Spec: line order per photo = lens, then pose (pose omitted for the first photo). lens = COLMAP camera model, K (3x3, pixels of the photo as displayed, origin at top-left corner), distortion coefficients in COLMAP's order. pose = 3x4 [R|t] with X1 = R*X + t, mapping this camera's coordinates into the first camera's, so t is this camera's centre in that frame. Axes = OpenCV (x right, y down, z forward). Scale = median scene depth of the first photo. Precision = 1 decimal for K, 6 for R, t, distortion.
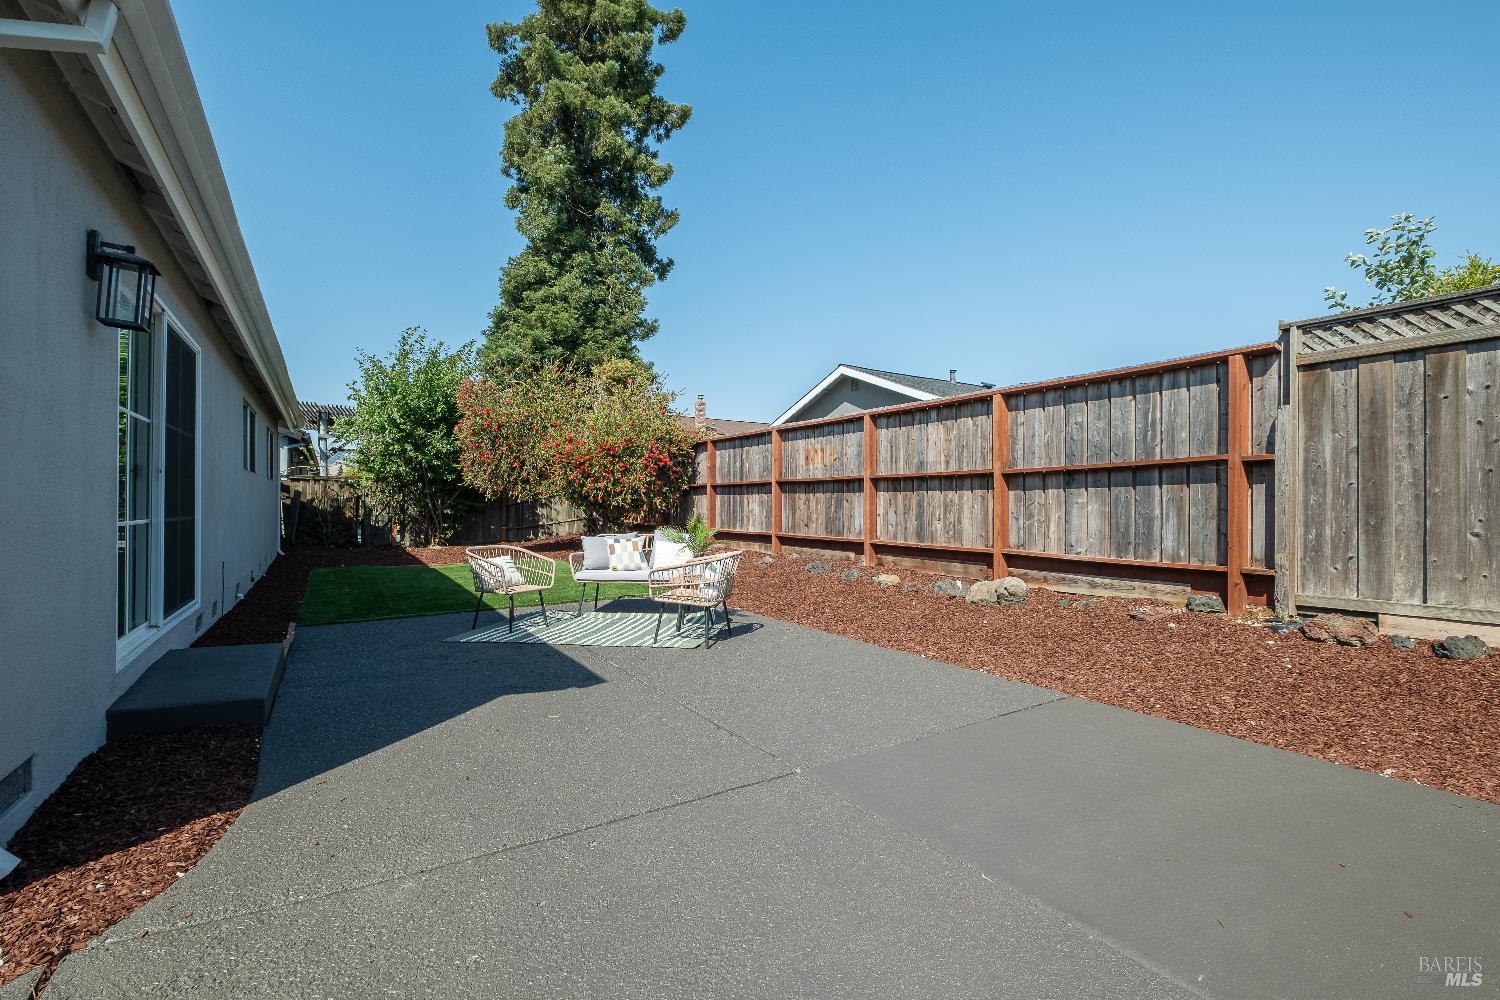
lens RADIAL K [[648.3, 0, 750.3], [0, 648.3, 498.8], [0, 0, 1]] dist [0.005961, -0.002247]
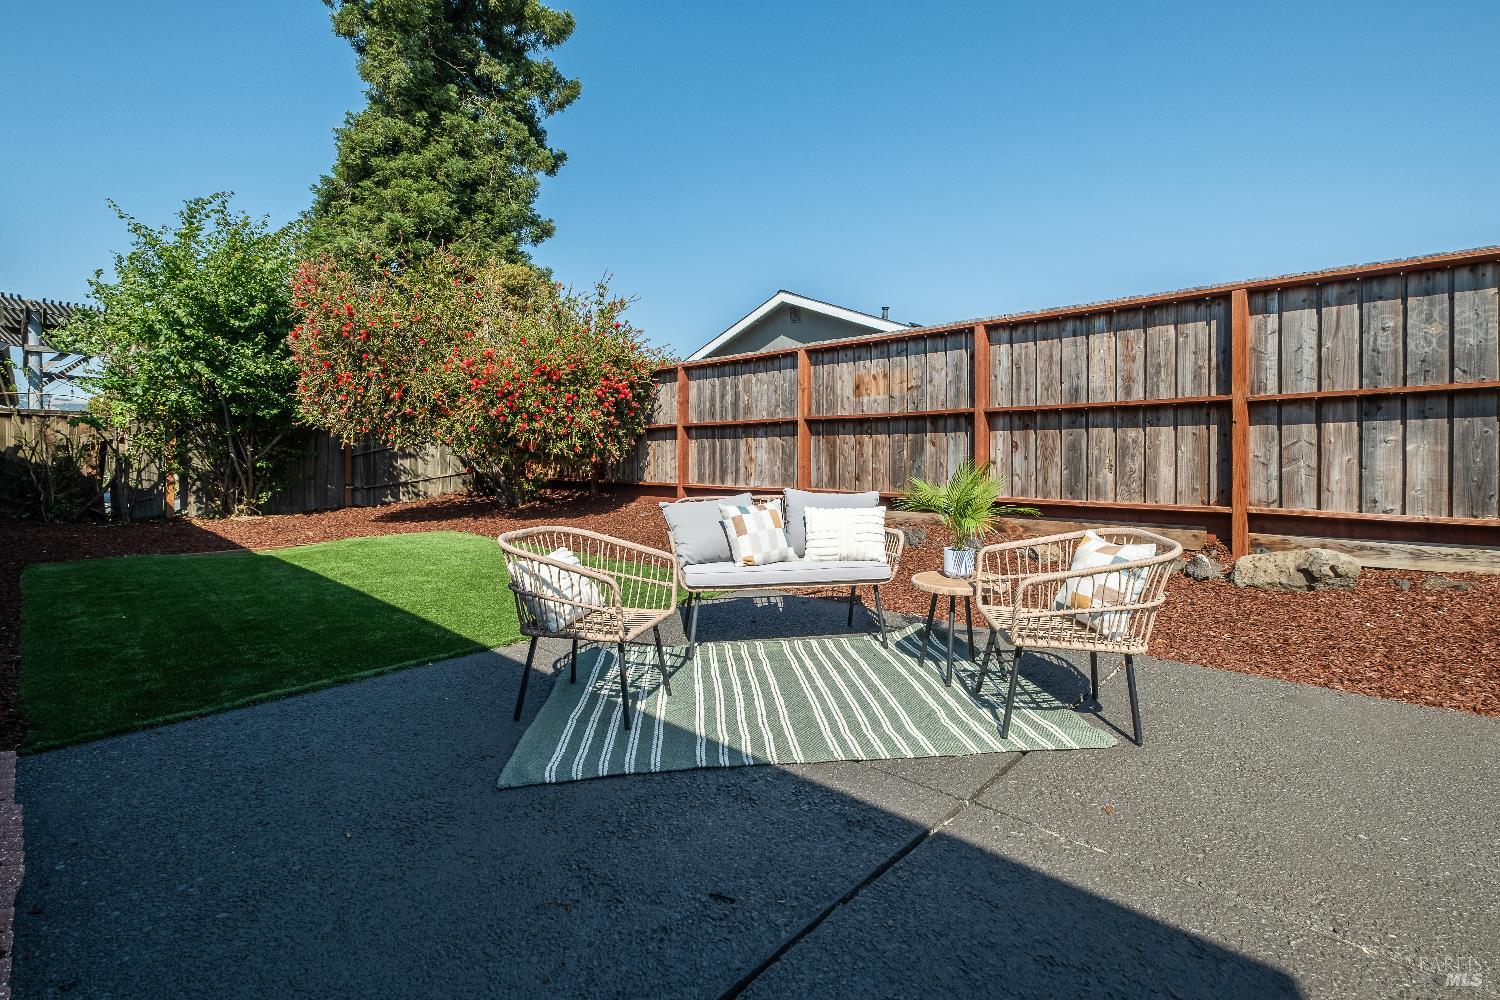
lens RADIAL K [[648.3, 0, 726.9], [0, 648.3, 458.6], [0, 0, 1]] dist [0.005961, -0.002247]
pose [[0.967628, -0.006902, 0.252285, -0.196341], [0.003811, 0.999912, 0.012741, 0.007257], [-0.252351, -0.011367, 0.967569, 0.255750]]
